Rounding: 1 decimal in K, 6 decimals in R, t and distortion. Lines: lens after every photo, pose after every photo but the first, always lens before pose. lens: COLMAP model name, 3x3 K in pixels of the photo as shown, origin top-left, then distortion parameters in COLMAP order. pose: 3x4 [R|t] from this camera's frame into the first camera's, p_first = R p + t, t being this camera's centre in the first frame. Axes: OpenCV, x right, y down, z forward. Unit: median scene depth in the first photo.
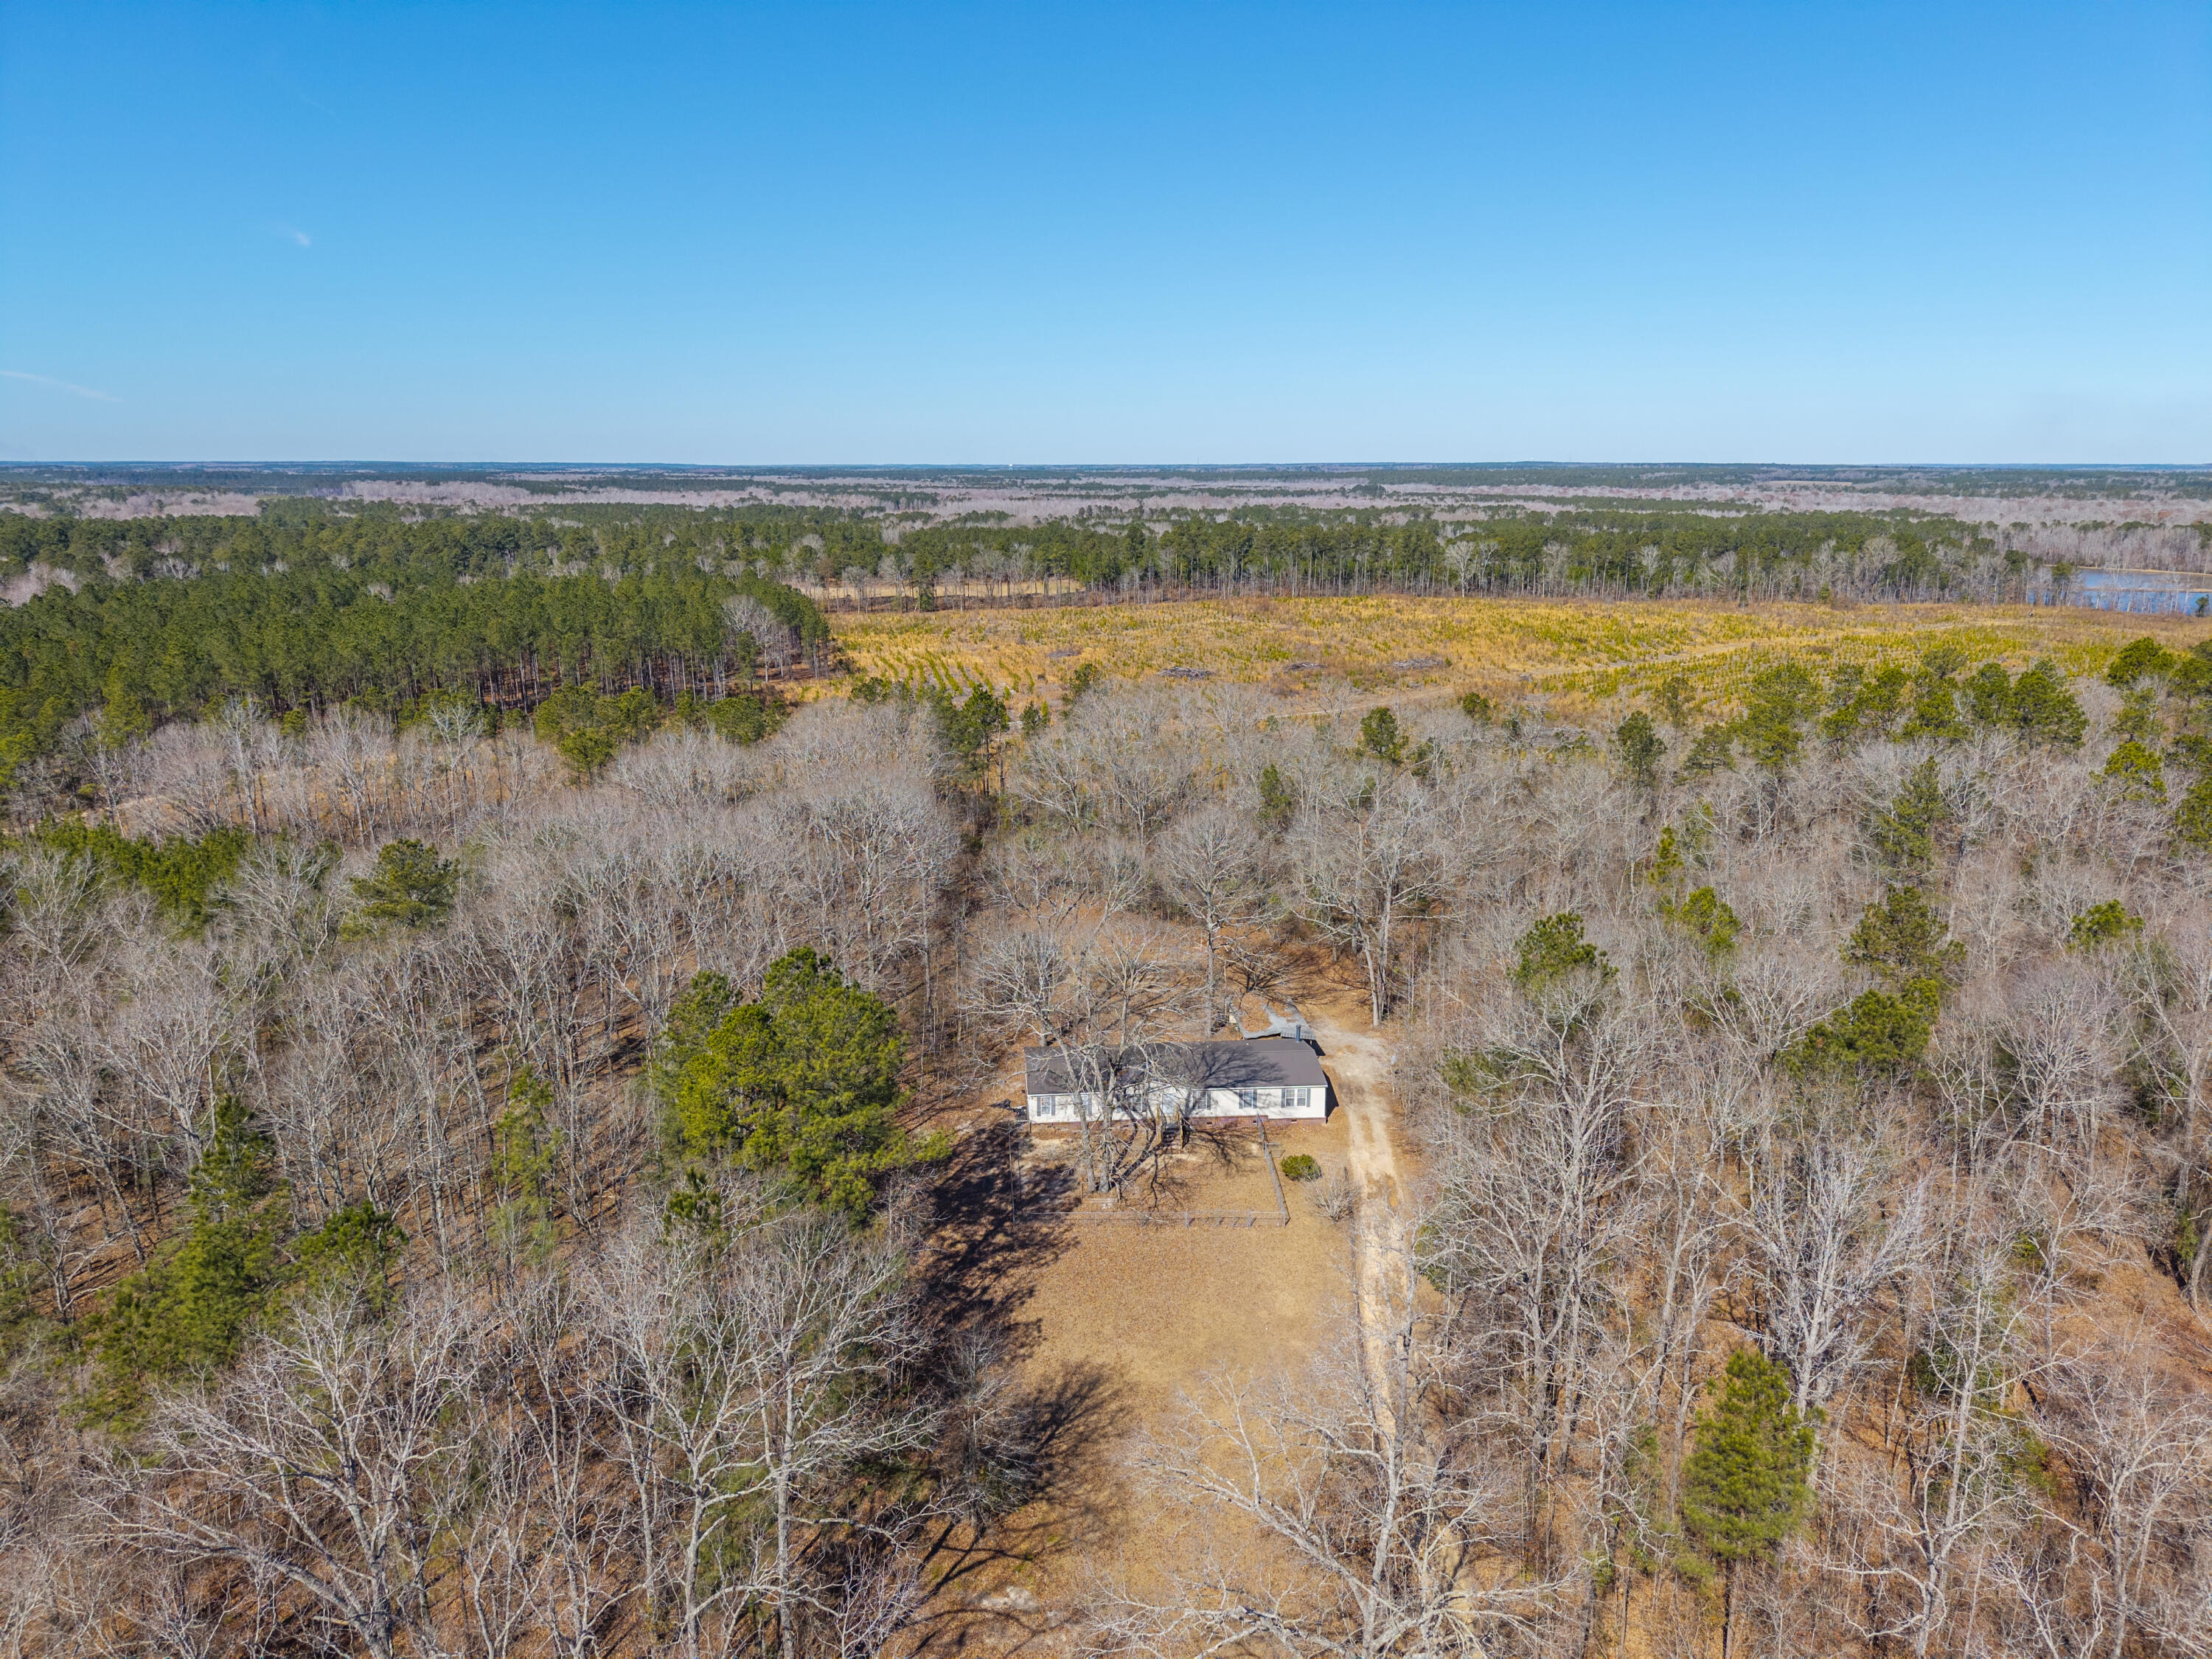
lens RADIAL K [[1497.9, 0, 1111.1], [0, 1497.9, 826.3], [0, 0, 1]] dist [0.031871, -0.036780]
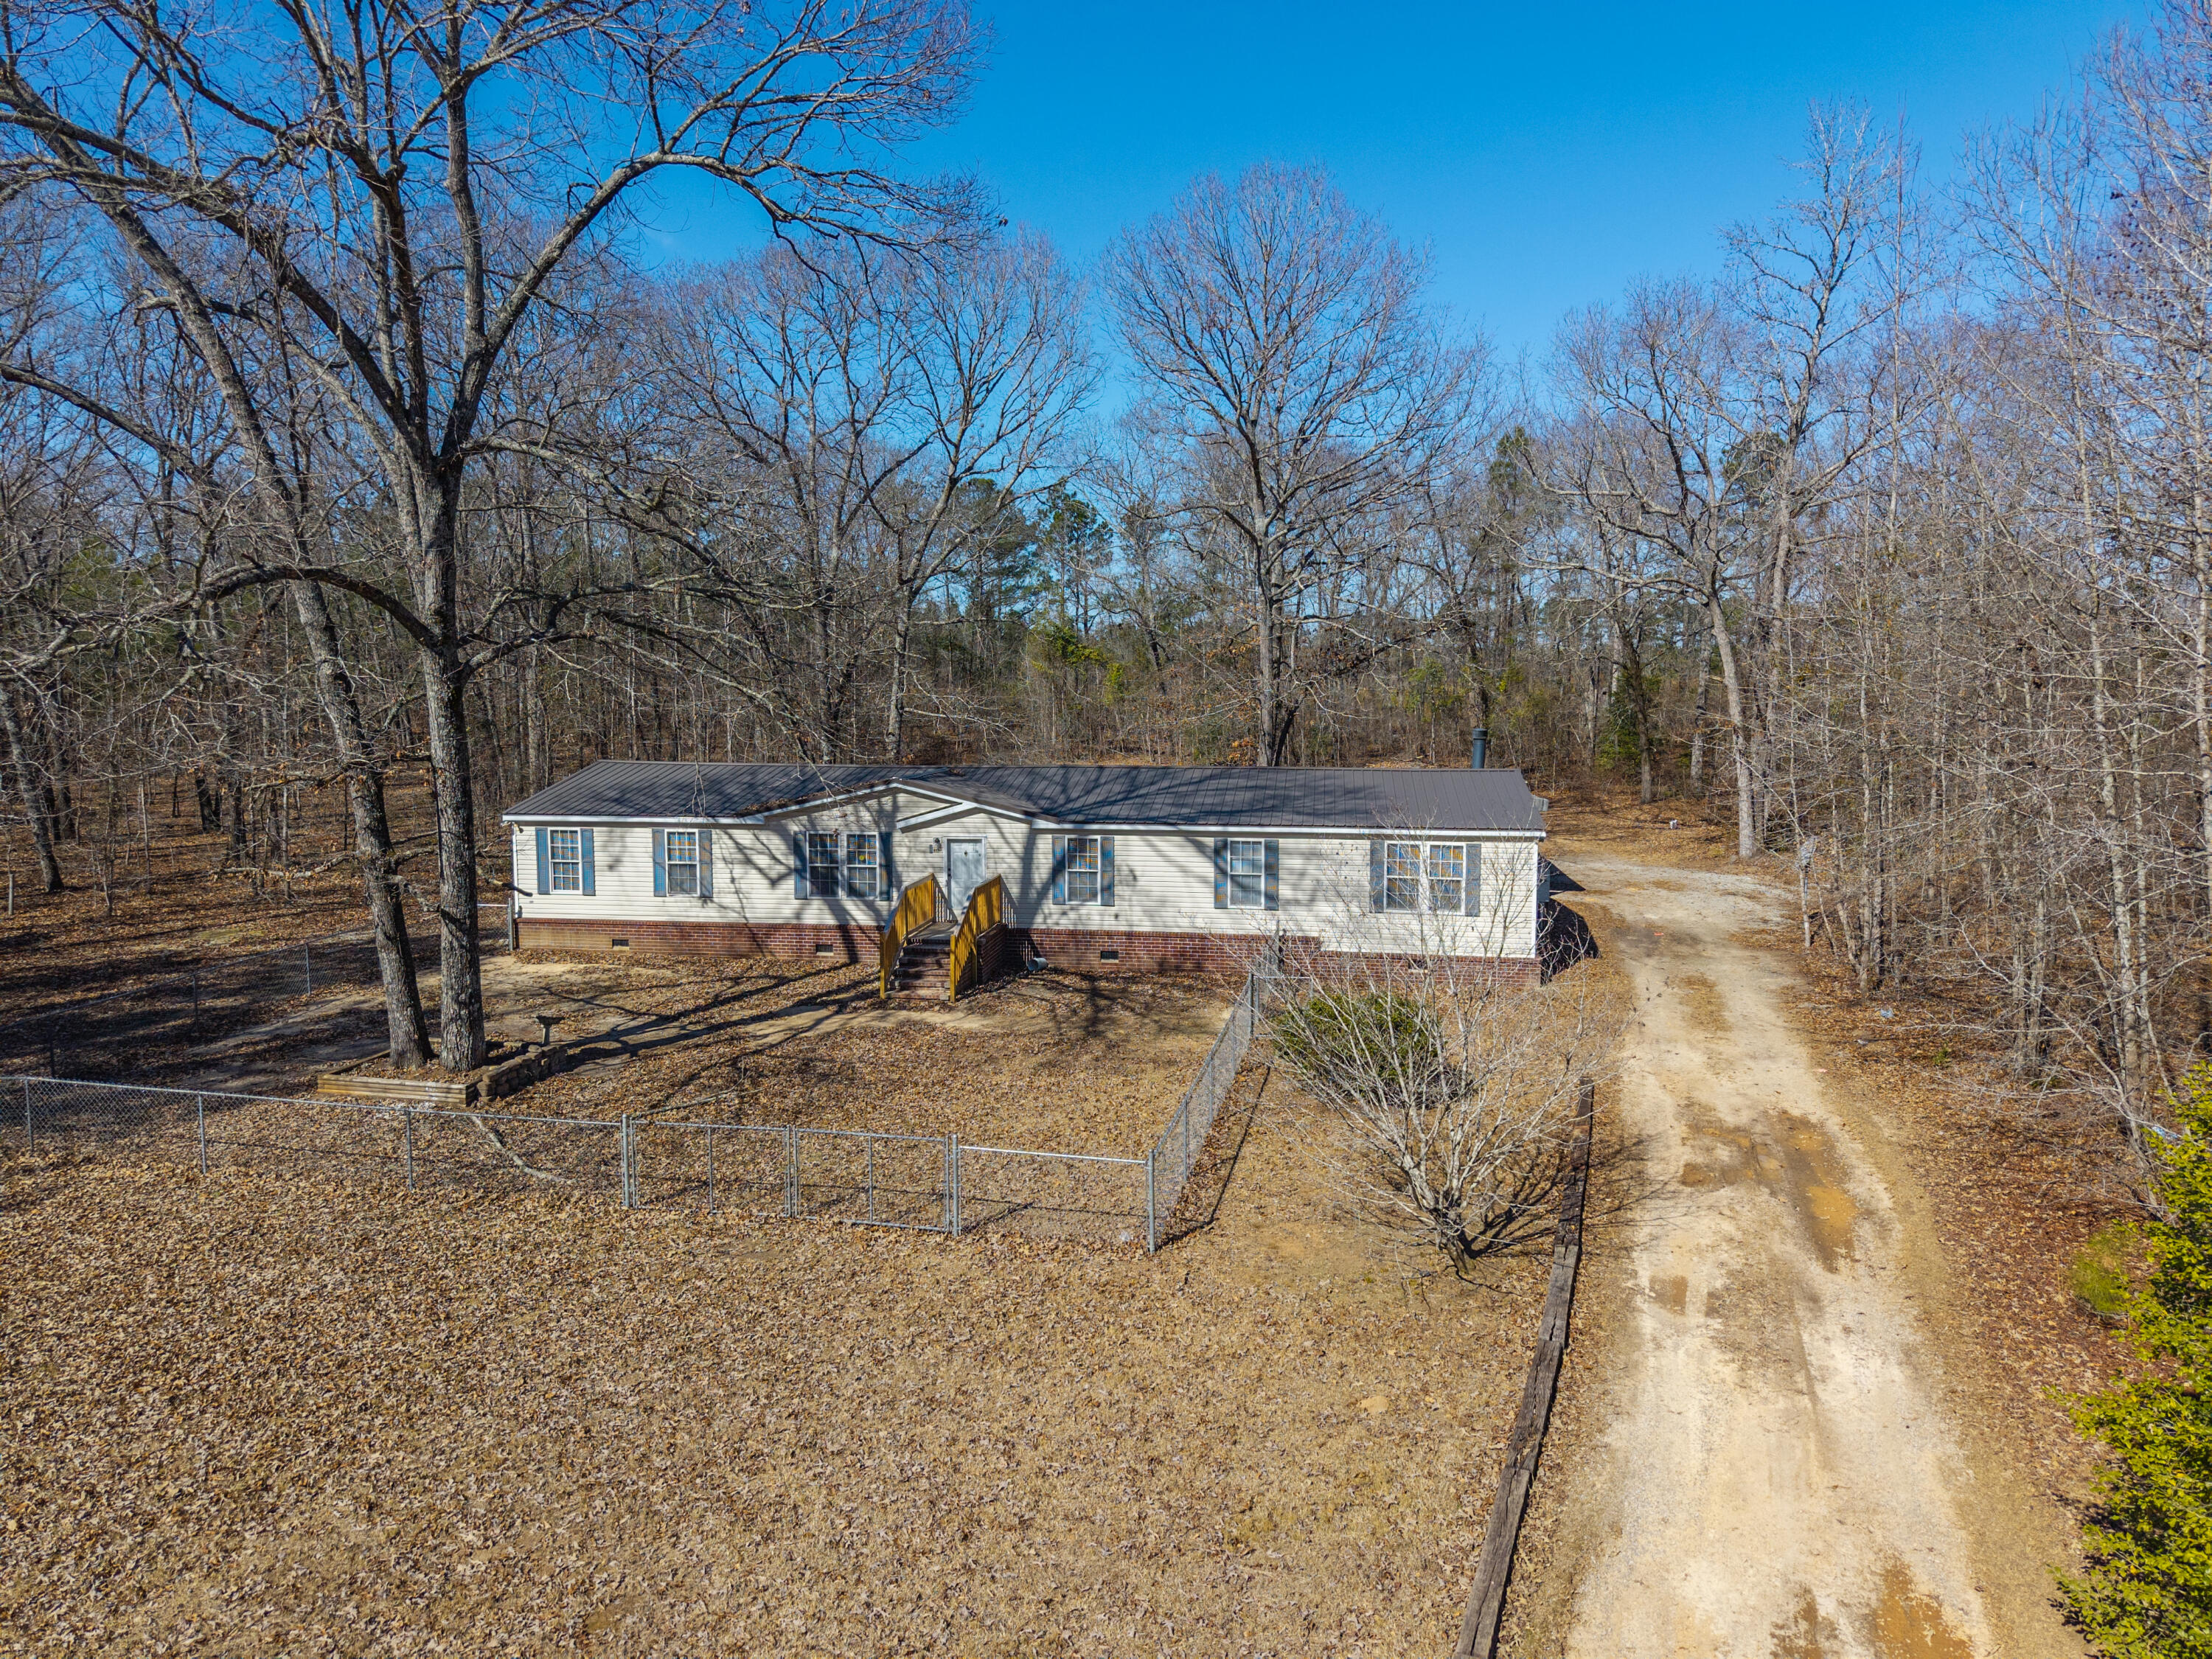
lens RADIAL K [[1497.9, 0, 1115.9], [0, 1497.9, 827.0], [0, 0, 1]] dist [0.031871, -0.036780]
pose [[0.972932, 0.021816, -0.230058, 0.051482], [-0.054344, 0.989214, -0.136020, 0.083141], [0.224609, 0.144841, 0.963624, 0.283503]]
